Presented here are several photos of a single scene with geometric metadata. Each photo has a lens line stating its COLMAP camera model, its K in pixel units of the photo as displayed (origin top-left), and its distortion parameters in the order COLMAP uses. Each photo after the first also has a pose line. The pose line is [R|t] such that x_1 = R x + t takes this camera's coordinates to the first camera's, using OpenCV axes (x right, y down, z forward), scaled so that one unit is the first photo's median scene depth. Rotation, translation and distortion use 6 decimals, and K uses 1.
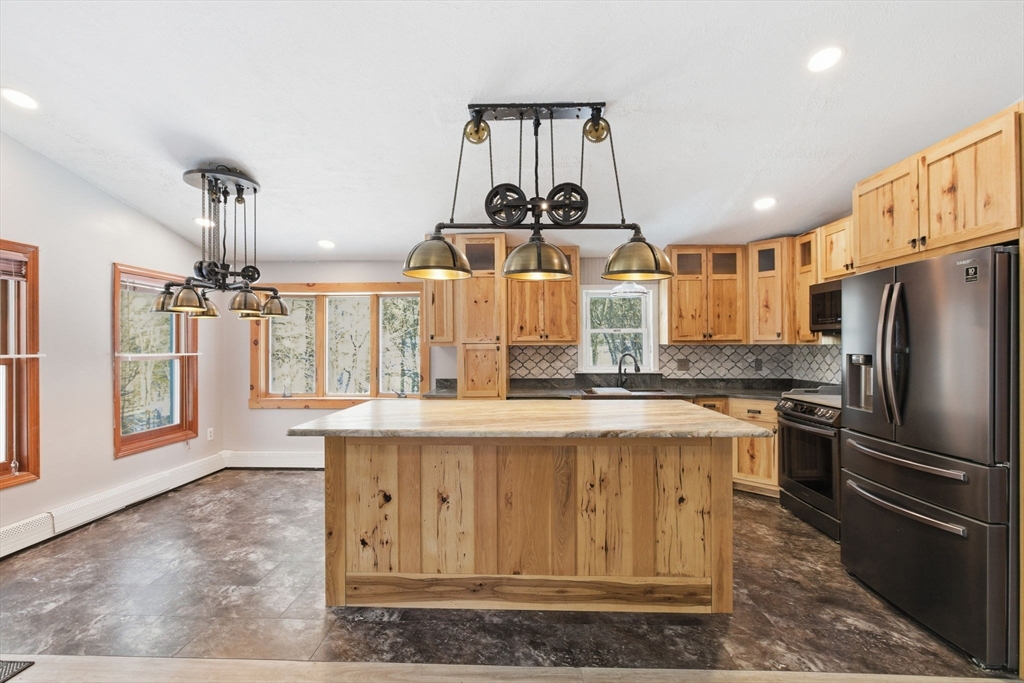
lens RADIAL K [[472.4, 0, 513.3], [0, 472.4, 346.2], [0, 0, 1]] dist [-0.008650, 0.003298]
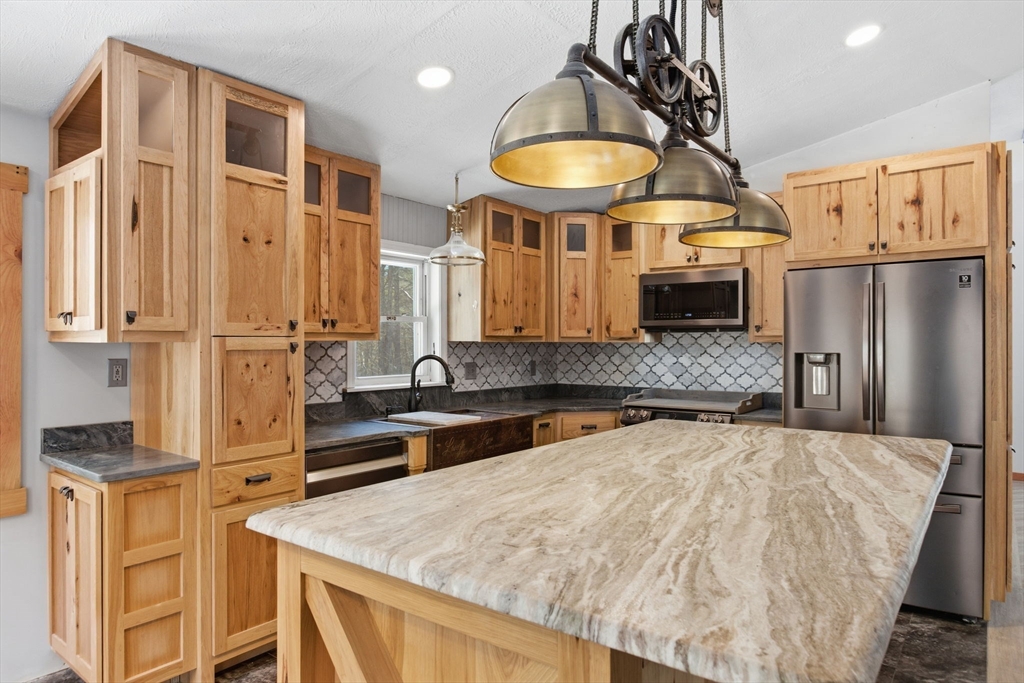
lens RADIAL K [[629.5, 0, 512.9], [0, 629.5, 341.1], [0, 0, 1]] dist [-0.024025, 0.014226]
pose [[0.575808, 0.007523, 0.817551, -0.535636], [-0.001717, 0.999967, -0.007992, 0.003913], [-0.817583, 0.003198, 0.575801, 0.616236]]
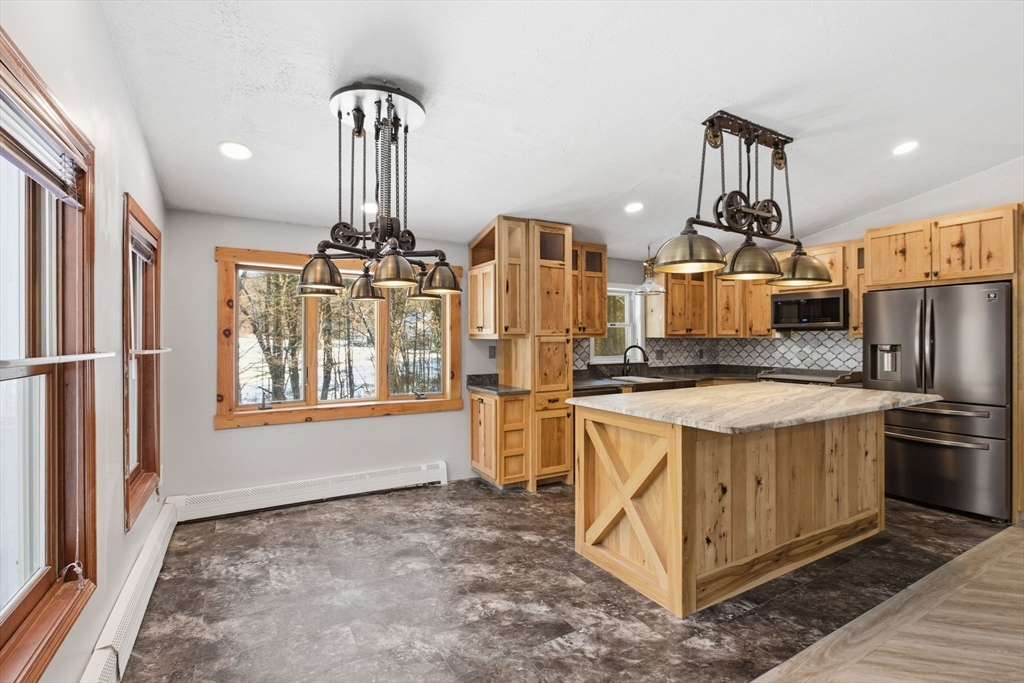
lens RADIAL K [[472.4, 0, 514.1], [0, 472.4, 338.4], [0, 0, 1]] dist [-0.008650, 0.003298]
pose [[0.844238, 0.002324, 0.535963, -0.862564], [-0.000631, 0.999994, -0.003342, 0.003389], [-0.535967, 0.002483, 0.844235, 0.290372]]
